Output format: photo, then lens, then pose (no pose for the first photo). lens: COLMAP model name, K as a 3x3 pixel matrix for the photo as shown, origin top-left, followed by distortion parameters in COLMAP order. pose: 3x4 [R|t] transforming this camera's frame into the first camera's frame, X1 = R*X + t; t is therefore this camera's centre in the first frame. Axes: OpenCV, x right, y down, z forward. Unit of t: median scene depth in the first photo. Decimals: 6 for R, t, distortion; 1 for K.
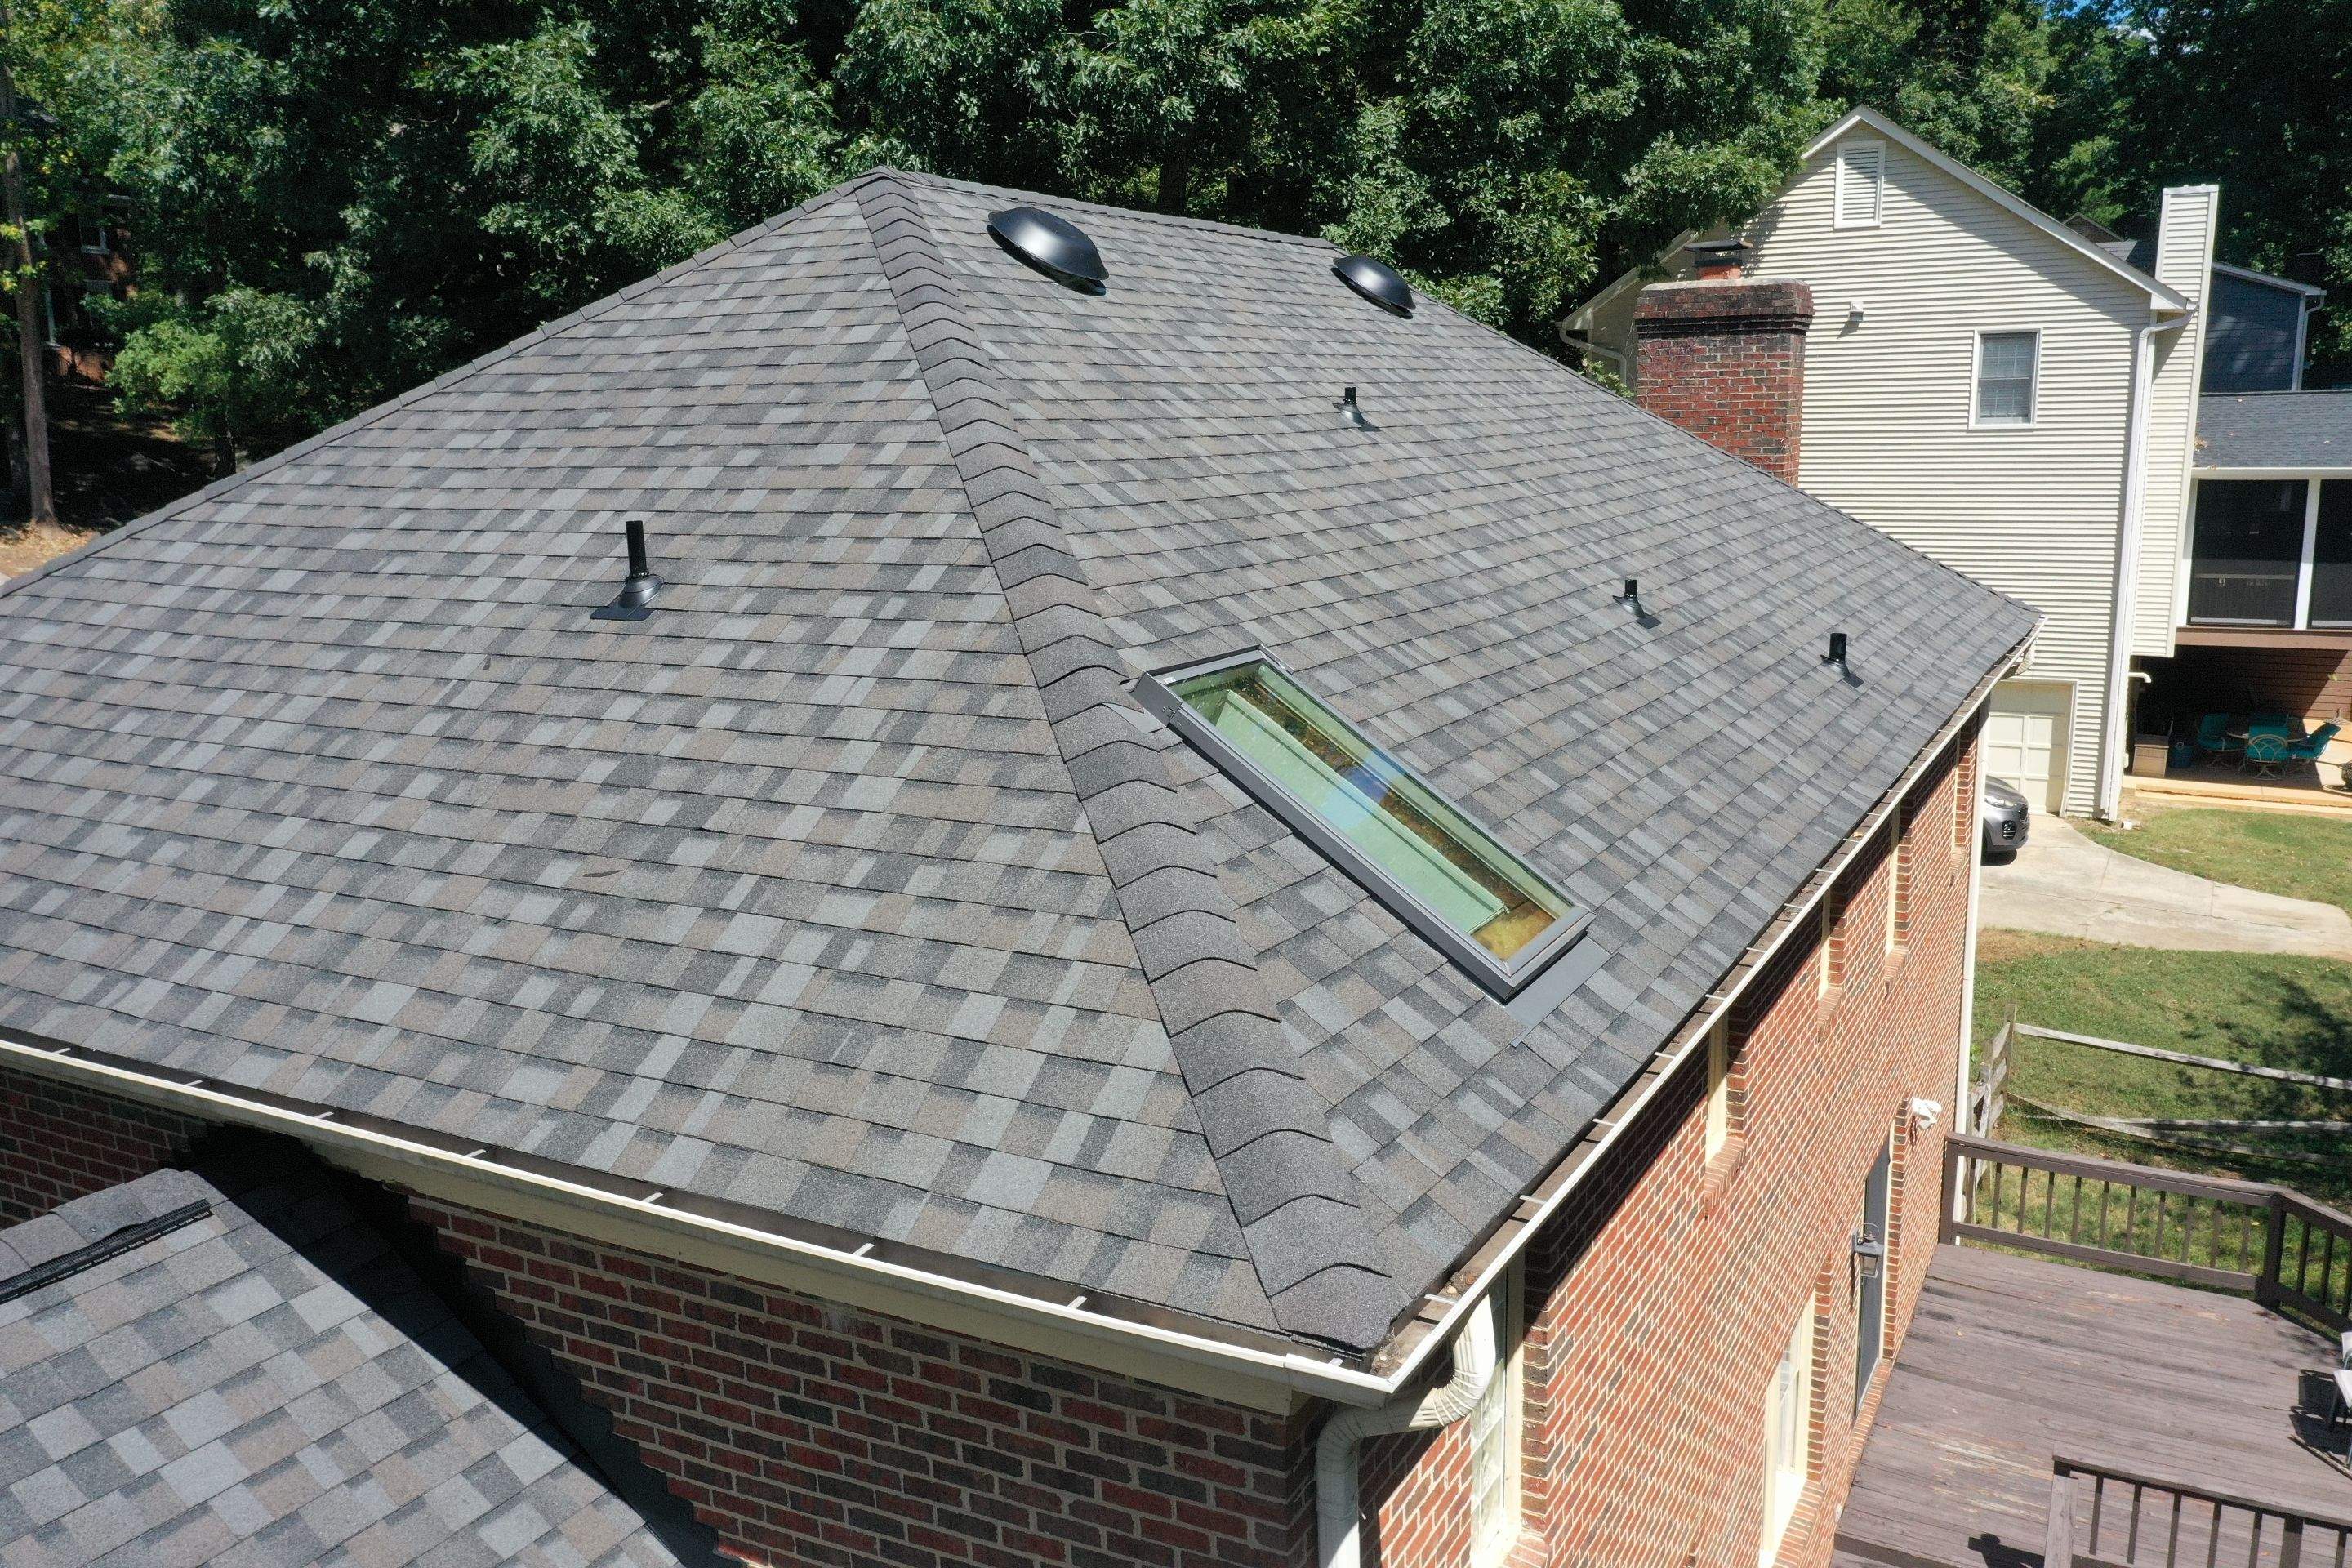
lens RADIAL K [[1863.6, 0, 1173.8], [0, 1863.6, 759.5], [0, 0, 1]] dist [-0.001115, 0.010047]
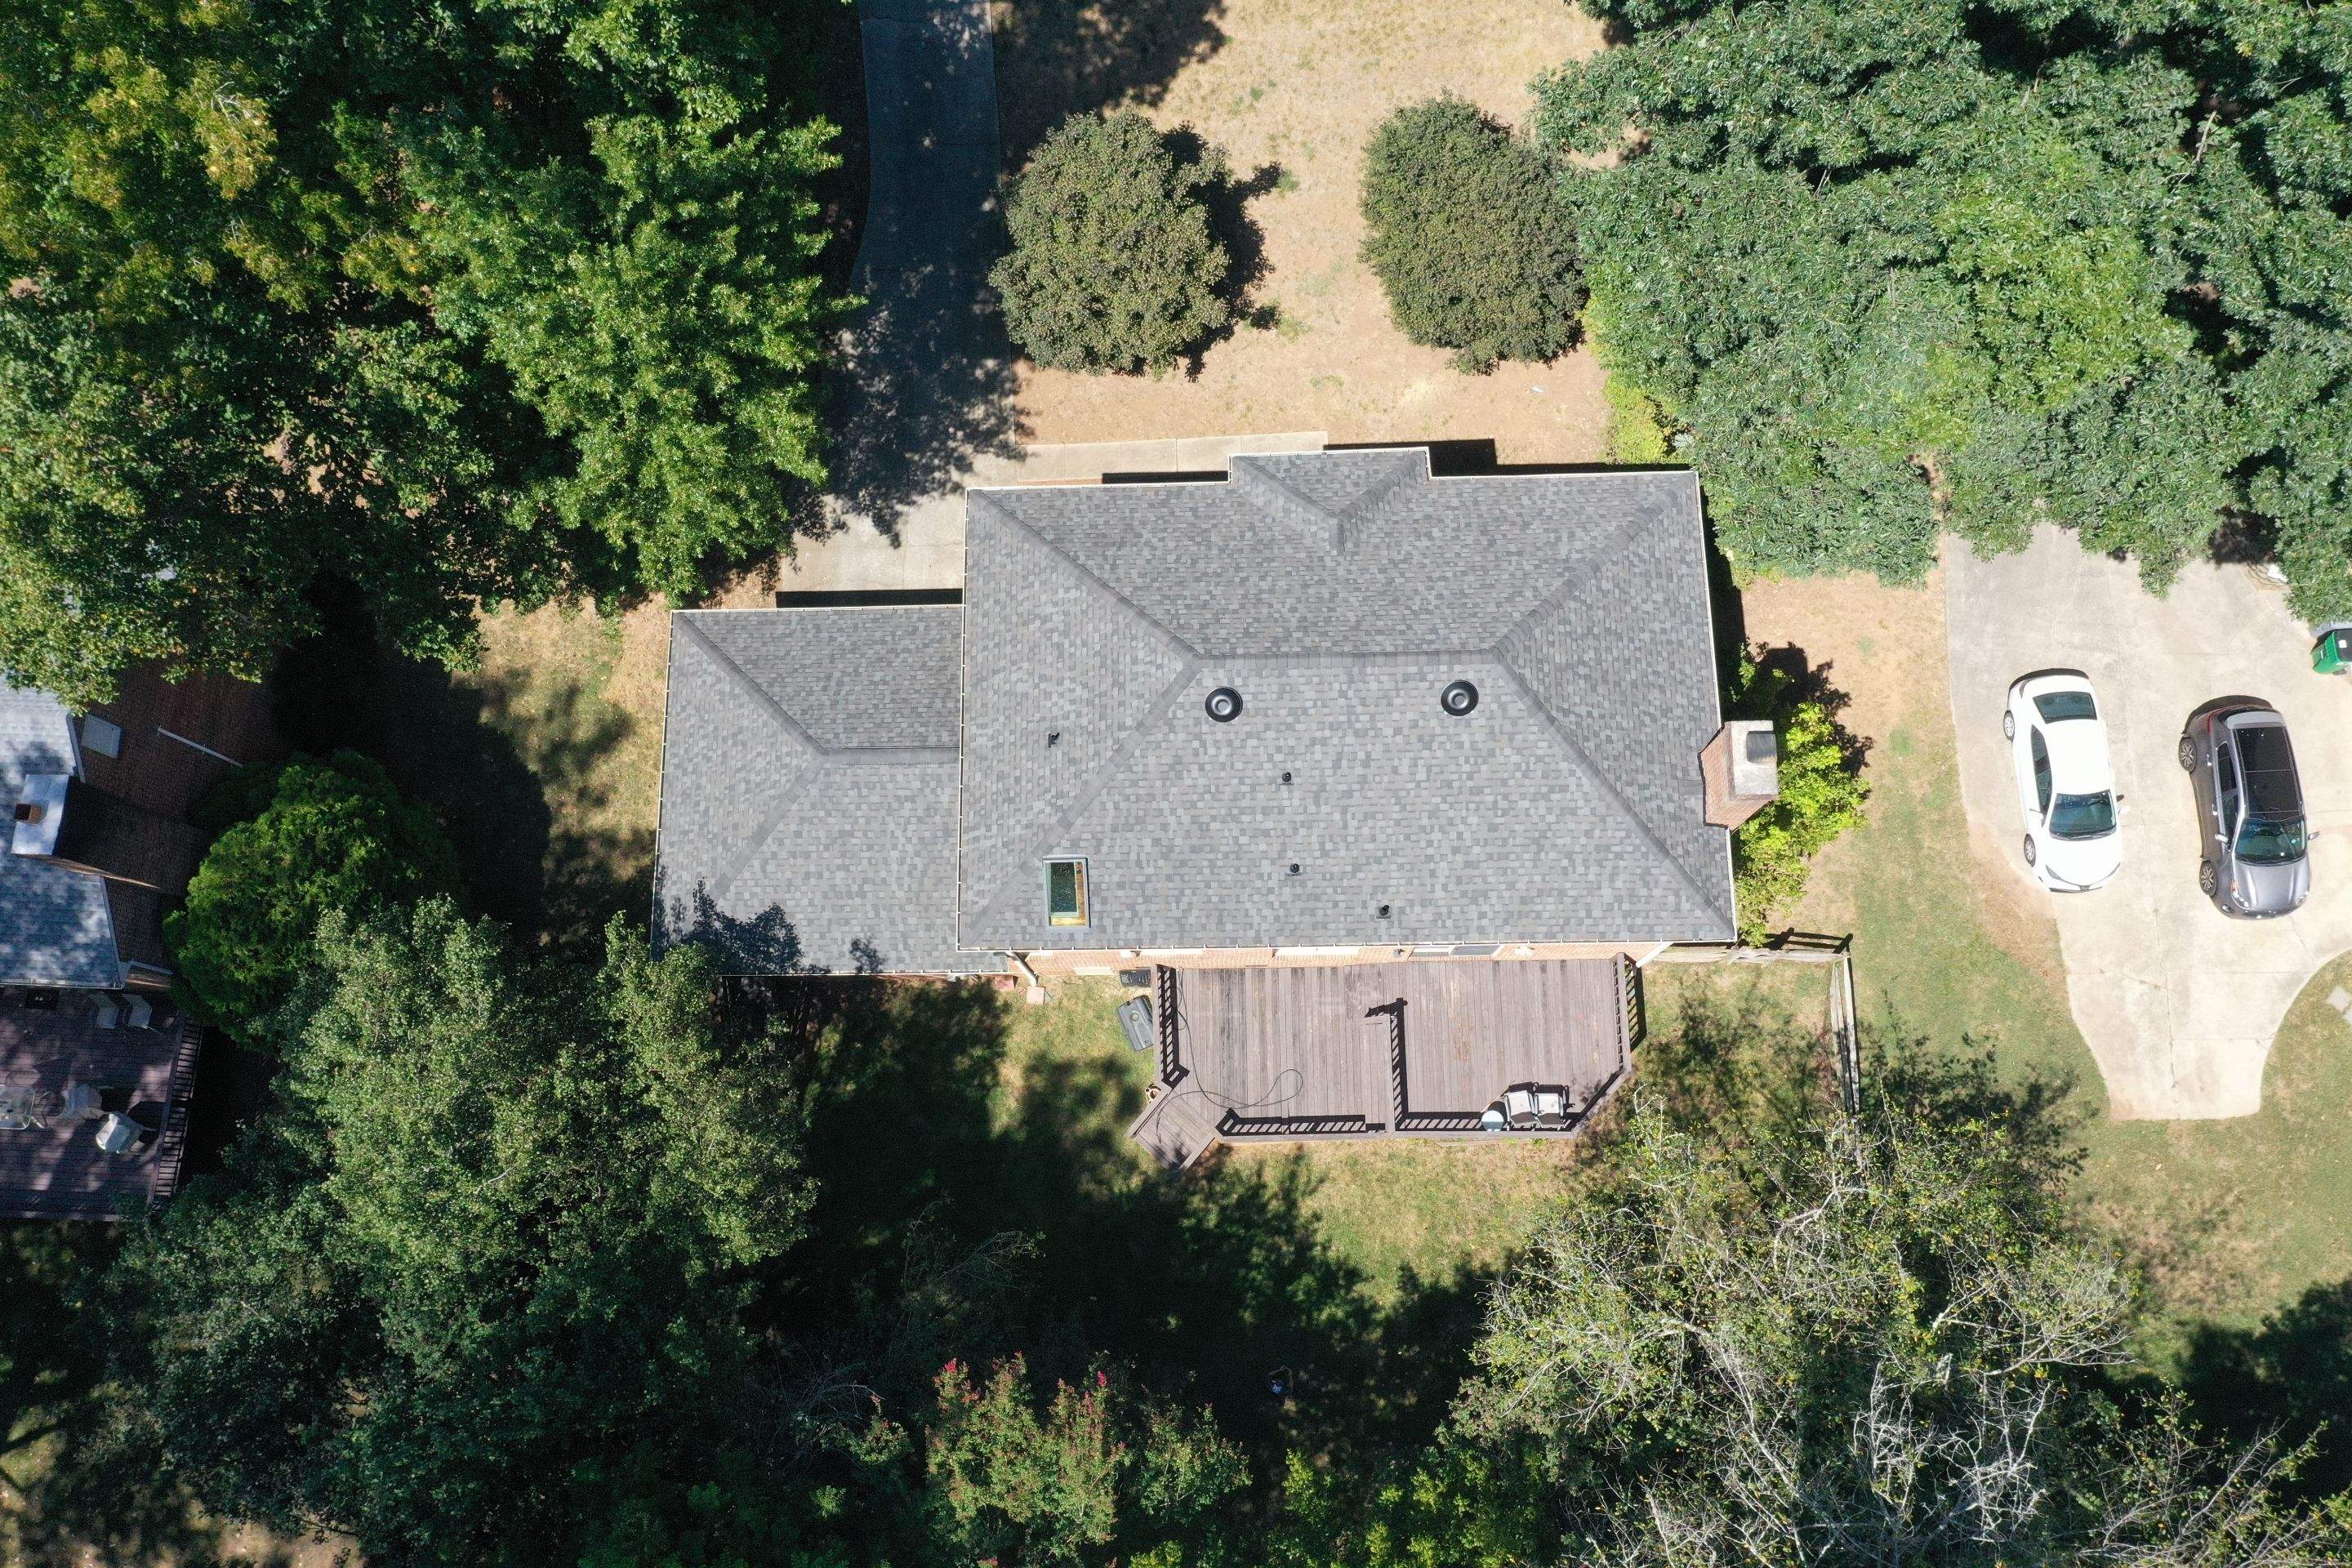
lens RADIAL K [[1863.6, 0, 1173.1], [0, 1863.6, 802.6], [0, 0, 1]] dist [-0.001115, 0.010047]
pose [[0.491144, 0.848342, -0.197719, 1.257840], [-0.131807, 0.296746, 0.945816, -6.005934], [0.861048, -0.438472, 0.257563, -0.137199]]
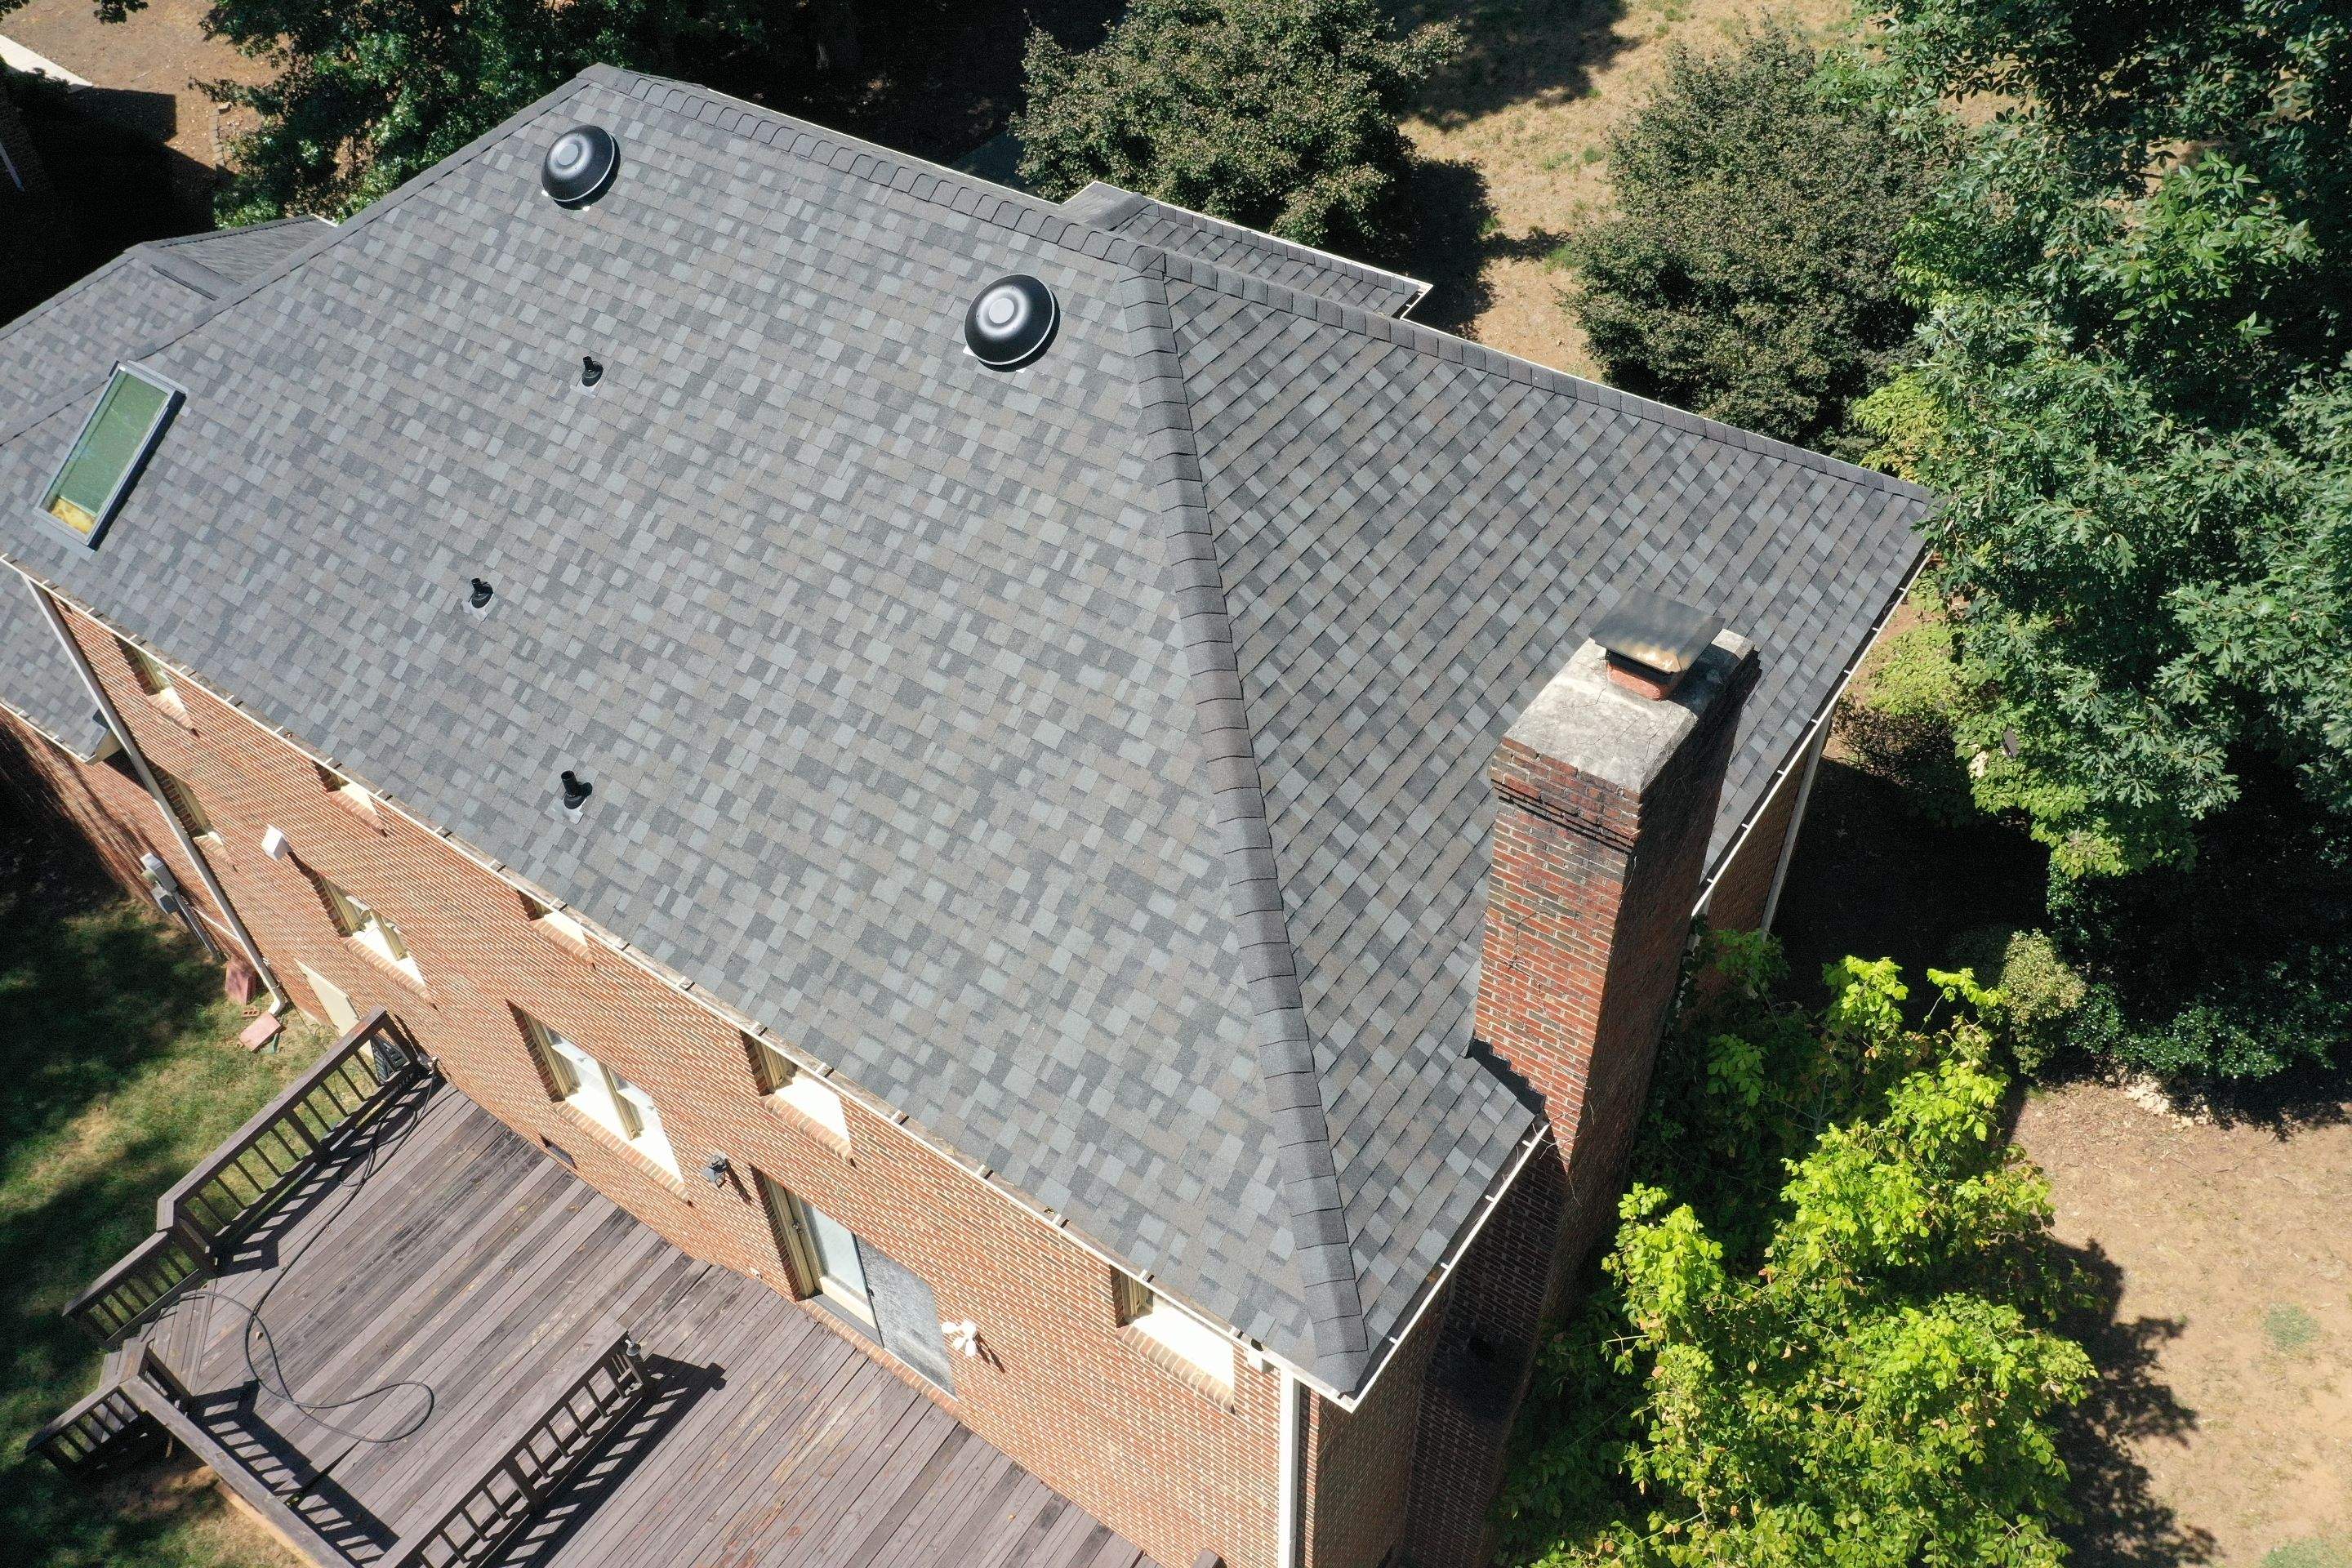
lens RADIAL K [[1863.6, 0, 1180.1], [0, 1863.6, 795.3], [0, 0, 1]] dist [-0.001115, 0.010047]
pose [[-0.119526, 0.710999, -0.692961, 2.157911], [-0.148200, 0.677368, 0.720562, -1.837309], [0.981708, 0.188823, 0.024407, 2.580191]]
